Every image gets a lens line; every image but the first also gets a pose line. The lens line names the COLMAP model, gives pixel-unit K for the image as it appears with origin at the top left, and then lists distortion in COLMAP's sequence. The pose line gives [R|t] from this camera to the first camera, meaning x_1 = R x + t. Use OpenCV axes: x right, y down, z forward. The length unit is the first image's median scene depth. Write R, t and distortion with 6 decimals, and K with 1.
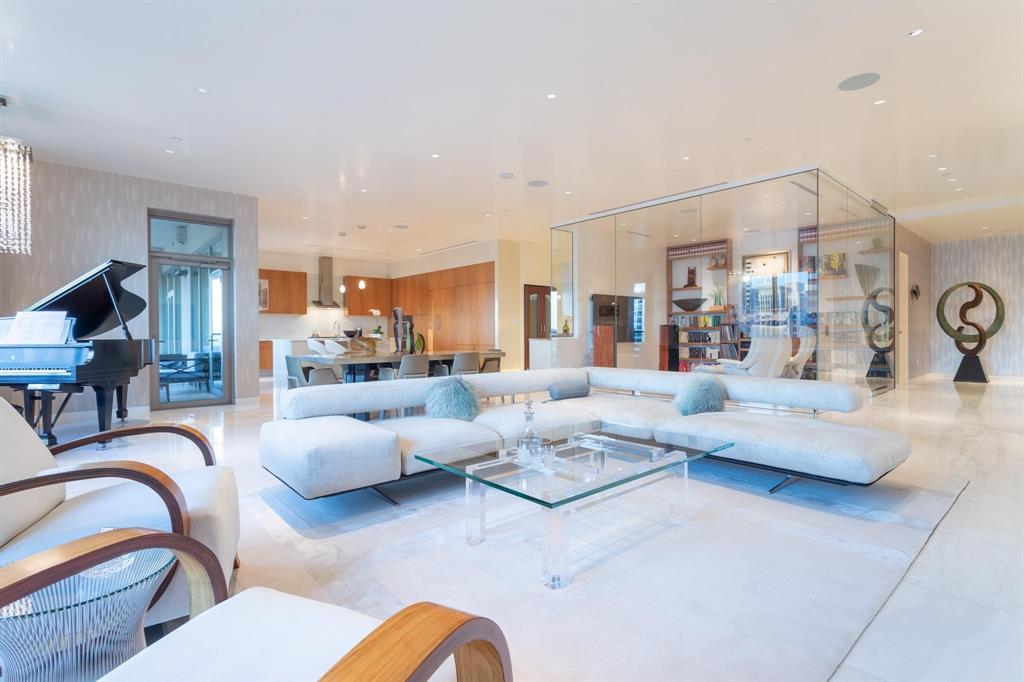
lens RADIAL K [[489.5, 0, 513.6], [0, 489.5, 336.3], [0, 0, 1]] dist [0.000729, 0.002793]
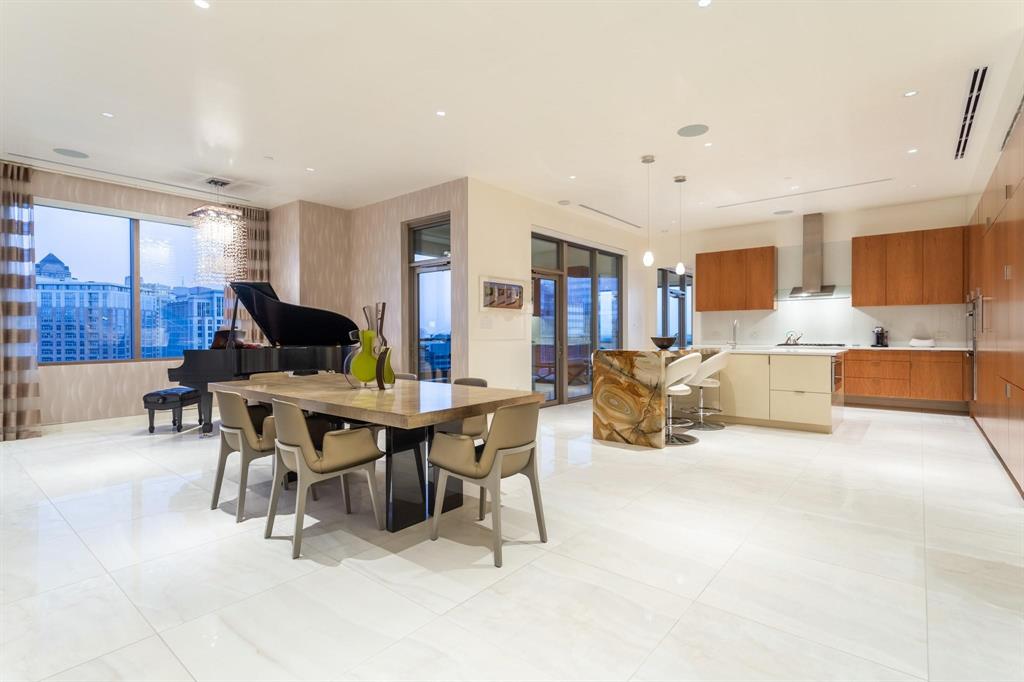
lens RADIAL K [[489.5, 0, 512.0], [0, 489.5, 338.6], [0, 0, 1]] dist [0.000729, 0.002793]
pose [[0.155045, 0.014352, -0.987803, 0.177079], [-0.002153, 0.999897, 0.014190, -0.014017], [0.987905, -0.000073, 0.155060, 0.554366]]
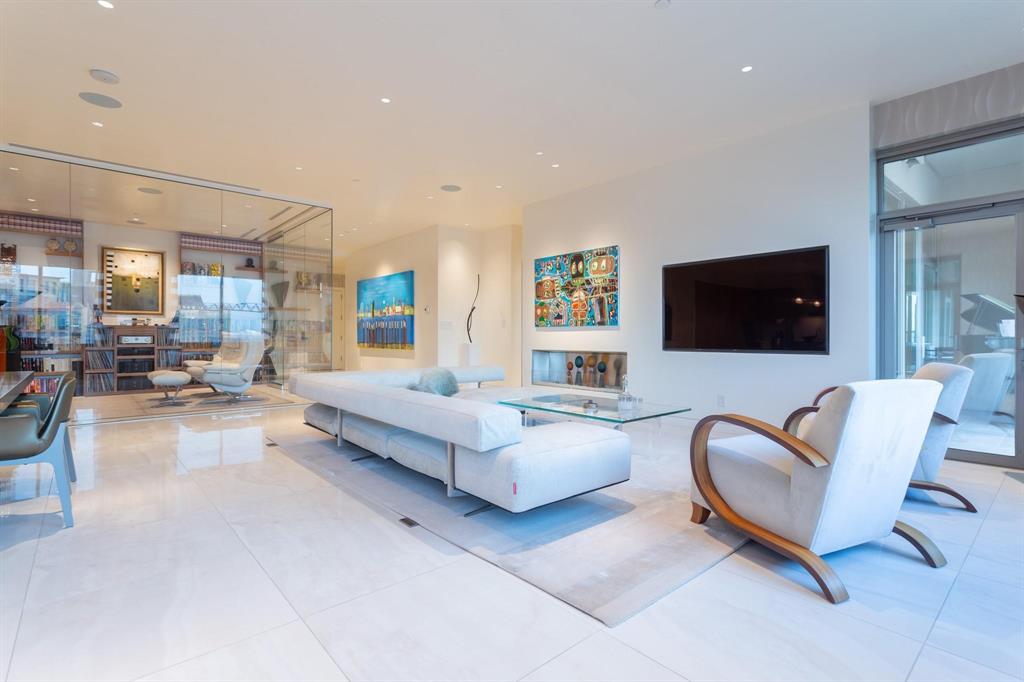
lens RADIAL K [[489.5, 0, 517.8], [0, 489.5, 334.5], [0, 0, 1]] dist [0.000729, 0.002793]
pose [[0.007132, 0.007625, 0.999945, -0.309082], [0.006523, 0.999949, -0.007672, -0.001282], [-0.999953, 0.006577, 0.007082, 0.243503]]
